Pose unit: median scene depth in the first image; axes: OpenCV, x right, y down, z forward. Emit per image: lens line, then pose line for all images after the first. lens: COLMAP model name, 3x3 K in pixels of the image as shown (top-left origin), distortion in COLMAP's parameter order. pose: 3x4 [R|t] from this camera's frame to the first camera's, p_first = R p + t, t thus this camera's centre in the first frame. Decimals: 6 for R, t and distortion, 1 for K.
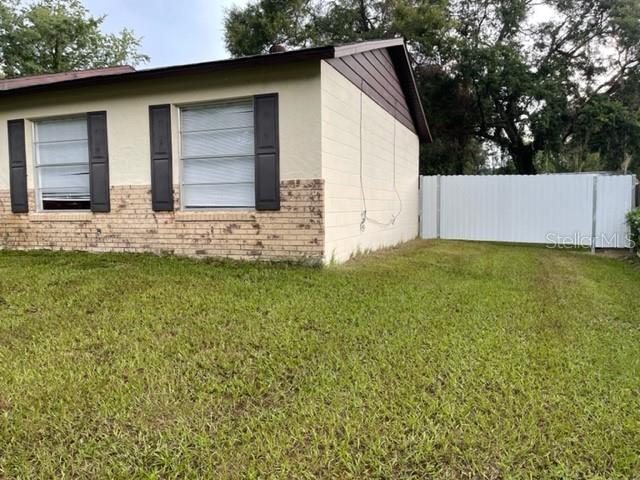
lens RADIAL K [[481.9, 0, 320.0], [0, 481.9, 240.0], [0, 0, 1]] dist [0.074574, -0.108031]
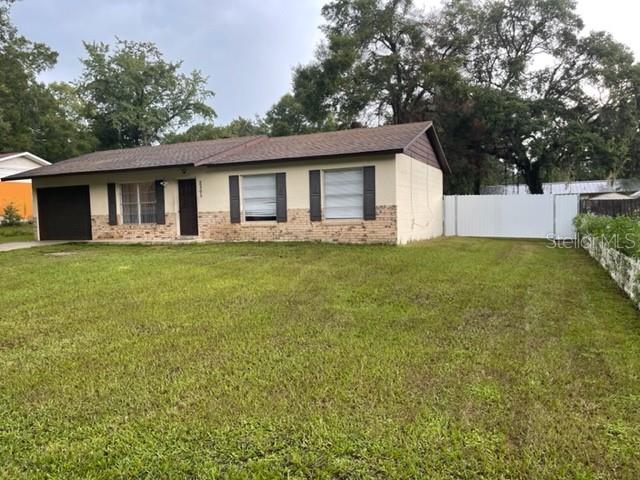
lens RADIAL K [[481.9, 0, 320.0], [0, 481.9, 240.0], [0, 0, 1]] dist [0.074574, -0.108031]
pose [[0.998478, -0.012649, -0.053681, -0.183409], [0.011760, 0.999789, -0.016858, 0.053100], [0.053883, 0.016201, 0.998416, -0.973967]]
